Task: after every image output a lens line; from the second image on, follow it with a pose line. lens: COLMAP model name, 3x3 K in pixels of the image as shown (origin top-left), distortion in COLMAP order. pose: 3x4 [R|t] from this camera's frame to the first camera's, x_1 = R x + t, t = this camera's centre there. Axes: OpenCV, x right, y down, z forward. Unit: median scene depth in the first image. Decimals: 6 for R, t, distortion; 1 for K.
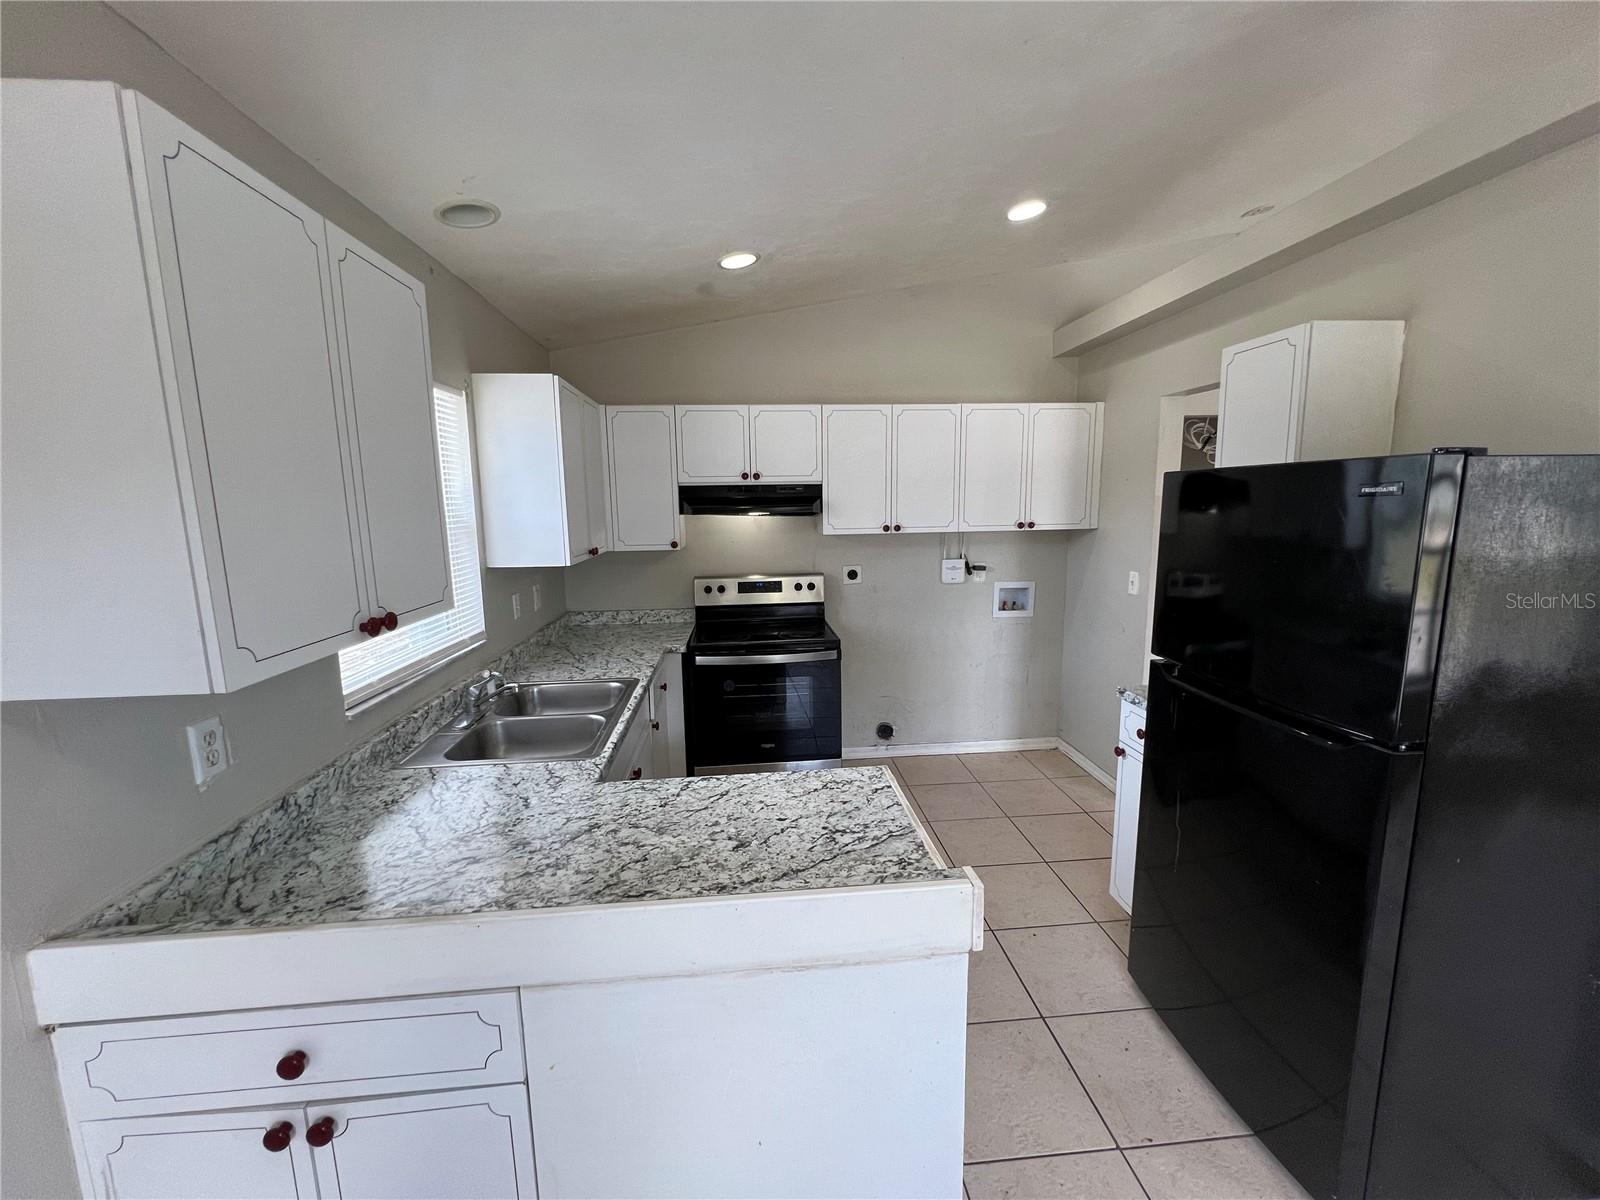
lens RADIAL K [[641.7, 0, 800.0], [0, 641.7, 600.0], [0, 0, 1]] dist [-0.000556, 0.000013]
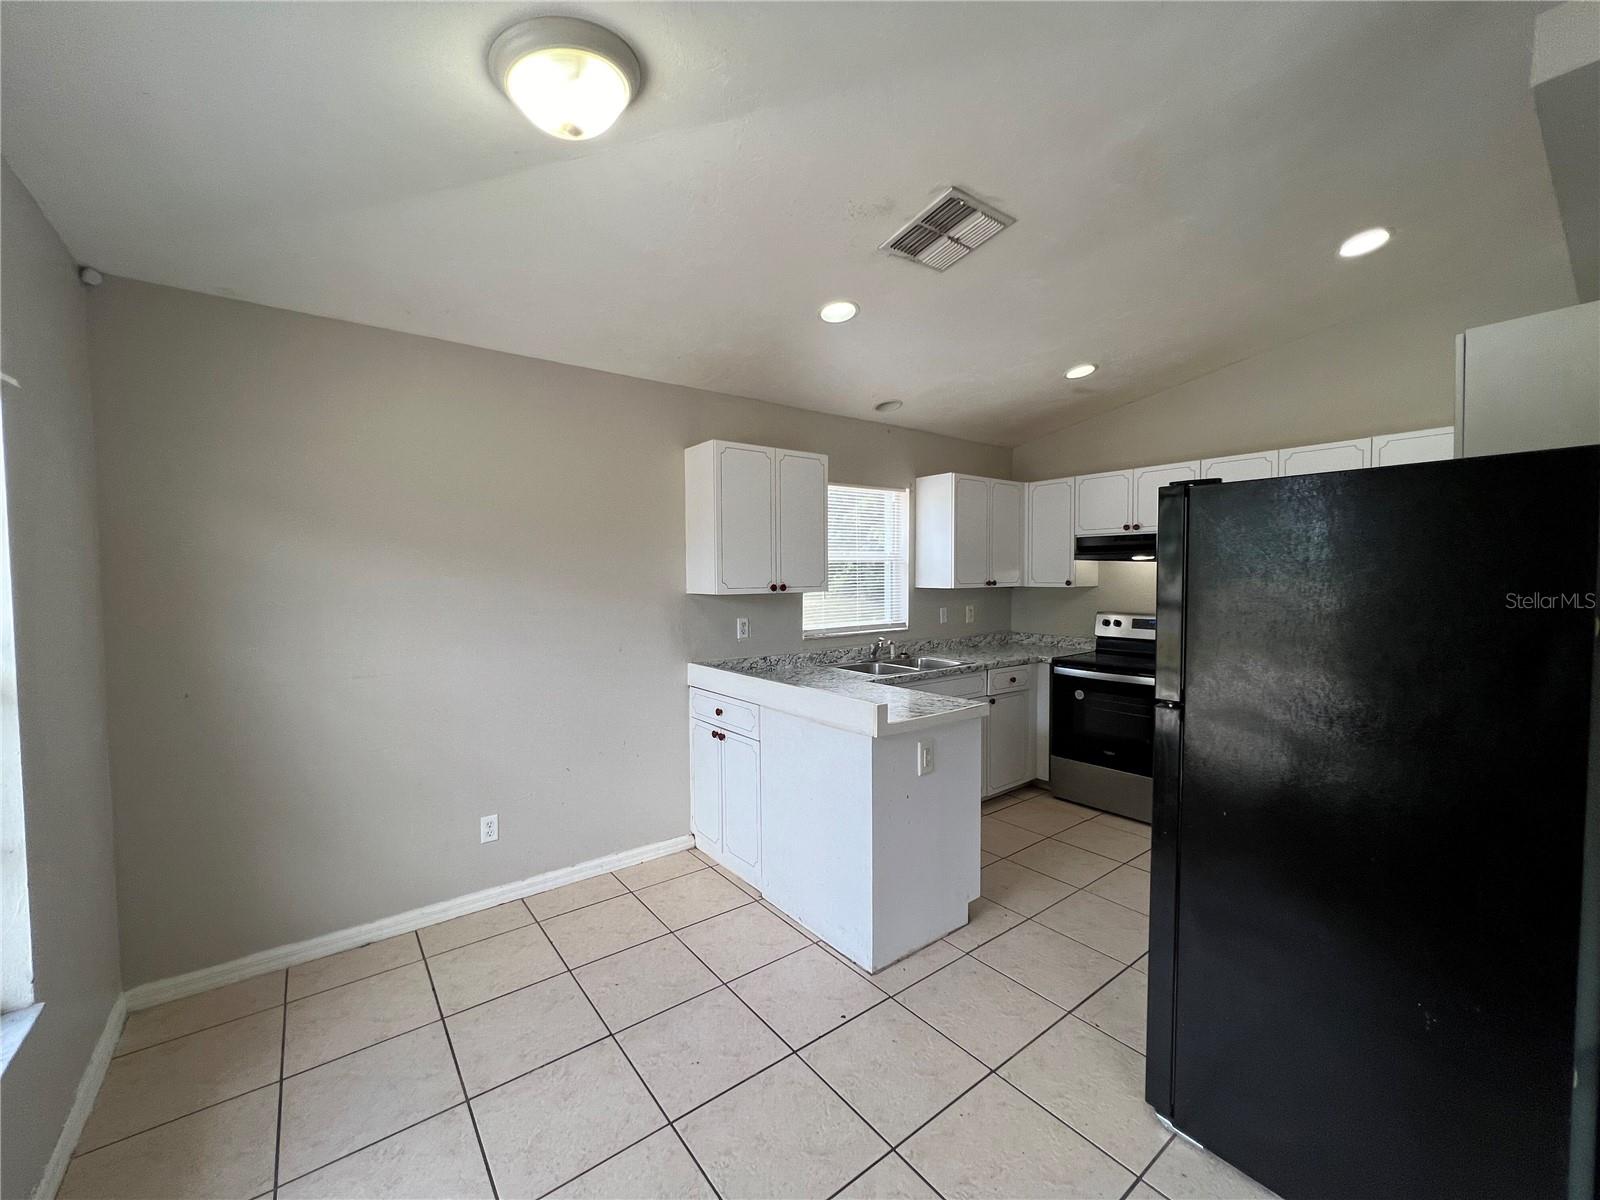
lens RADIAL K [[637.7, 0, 798.2], [0, 637.7, 605.8], [0, 0, 1]] dist [-0.001465, -0.000069]
pose [[0.536640, 0.053512, -0.842113, 0.632867], [-0.130918, 0.991182, -0.020444, 0.059694], [0.833593, 0.121219, 0.538914, -0.142548]]
